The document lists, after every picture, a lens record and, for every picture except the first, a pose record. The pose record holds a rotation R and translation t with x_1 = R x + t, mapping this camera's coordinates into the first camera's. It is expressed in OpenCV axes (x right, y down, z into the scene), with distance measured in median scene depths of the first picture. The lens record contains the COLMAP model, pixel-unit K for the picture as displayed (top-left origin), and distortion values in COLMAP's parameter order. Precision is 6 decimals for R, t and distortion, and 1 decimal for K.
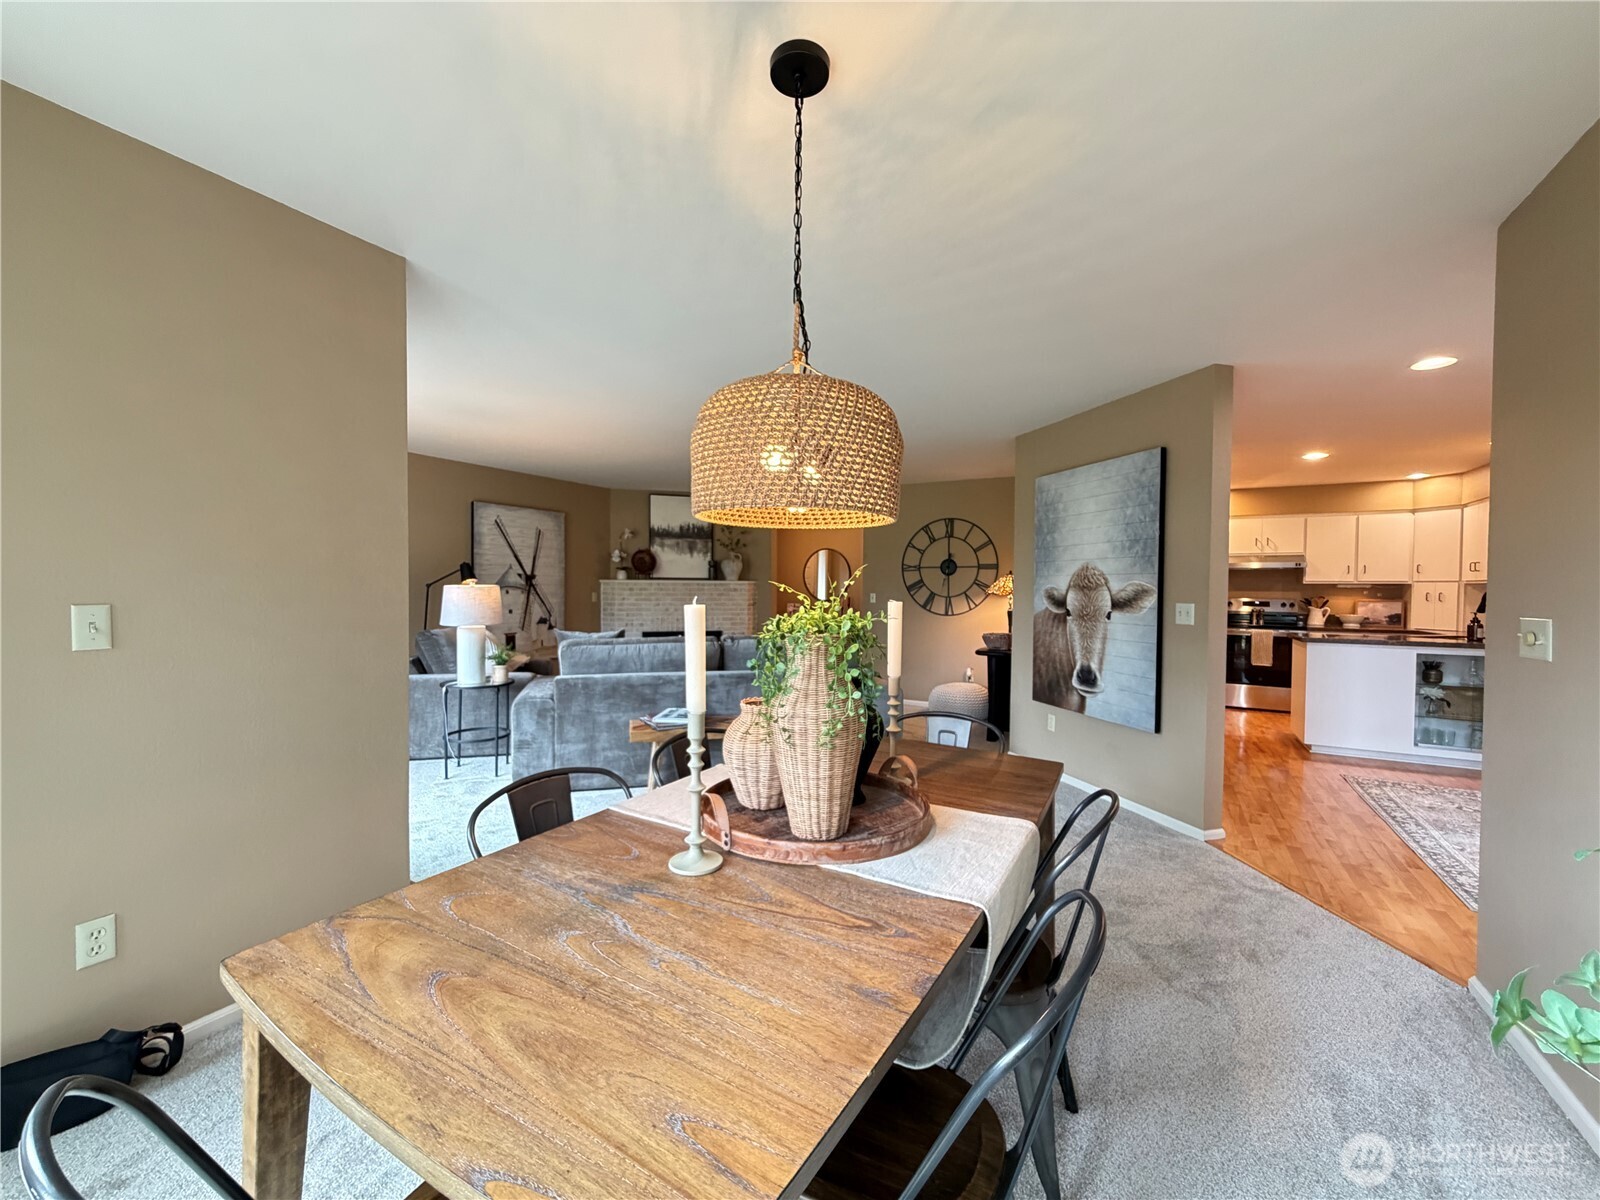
lens RADIAL K [[642.4, 0, 793.9], [0, 642.4, 600.5], [0, 0, 1]] dist [0.000335, -0.000407]
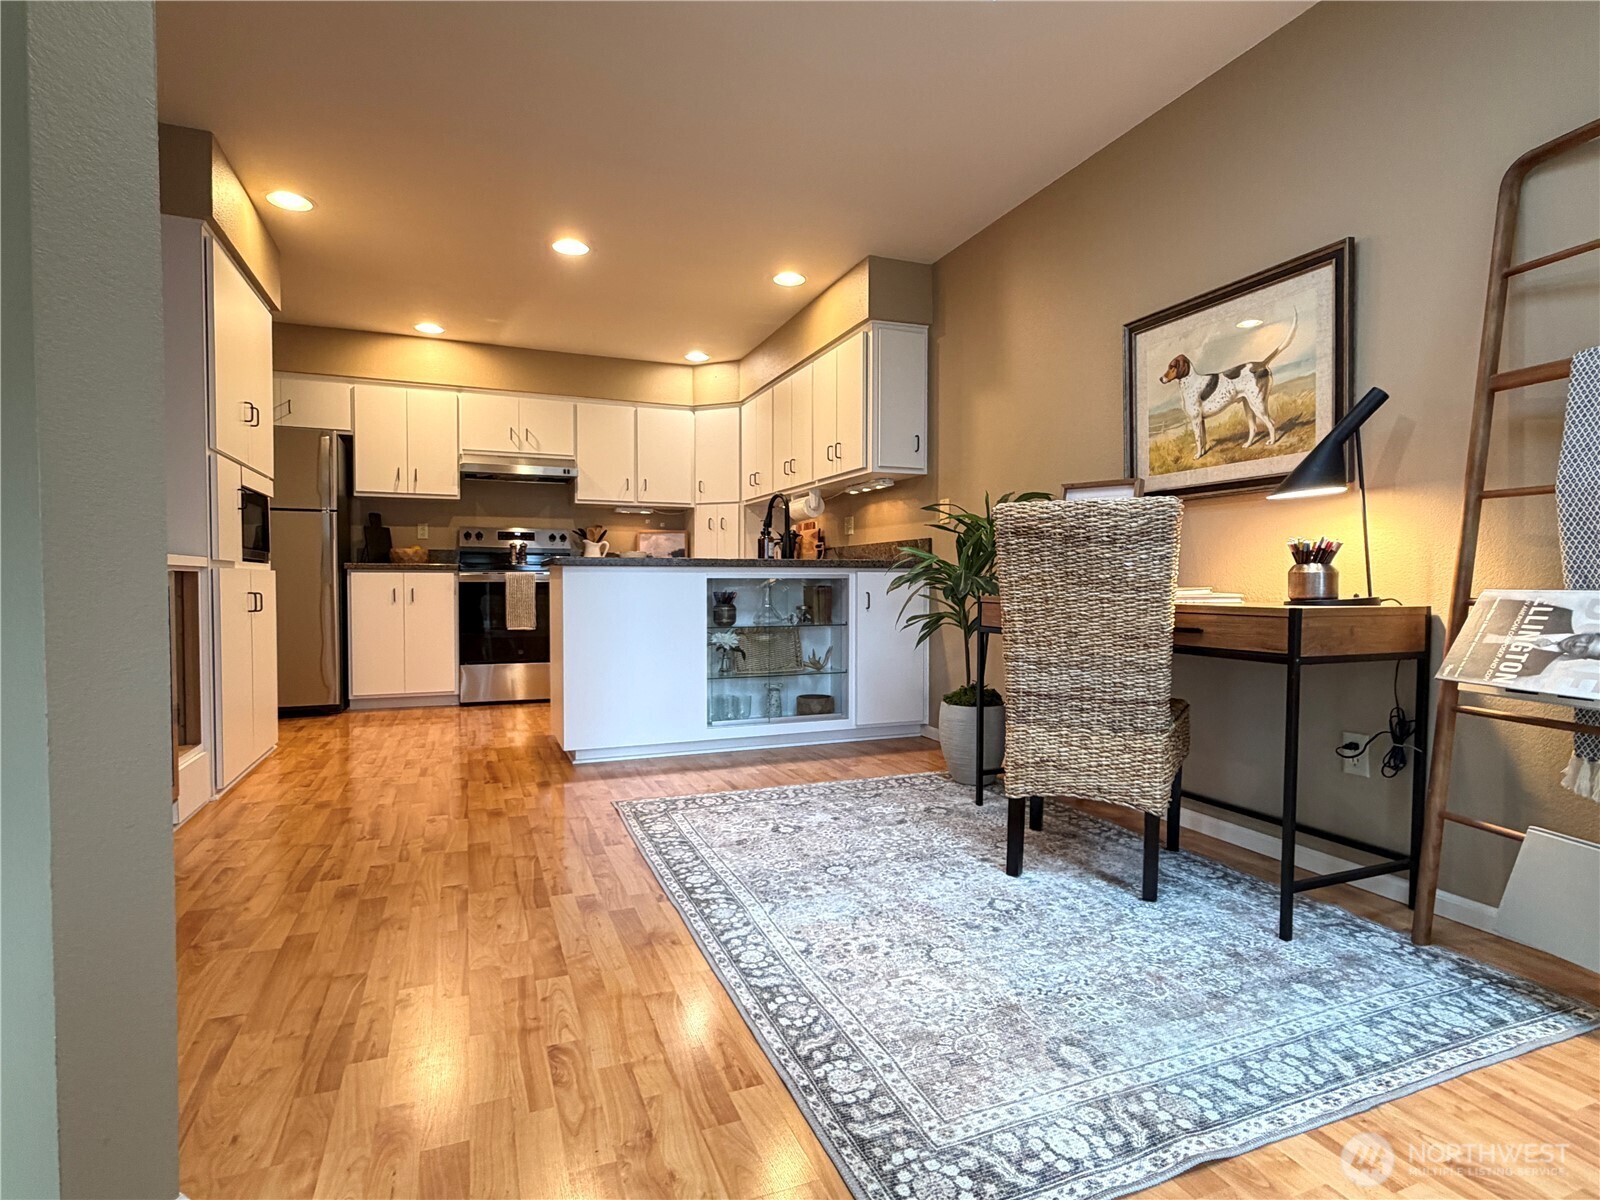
lens RADIAL K [[813.3, 0, 795.7], [0, 813.3, 601.5], [0, 0, 1]] dist [0.001474, -0.001079]
pose [[0.622489, -0.028157, 0.782122, 0.298379], [0.019134, 0.999601, 0.020757, 0.066553], [-0.782395, 0.002044, 0.622779, 0.325081]]
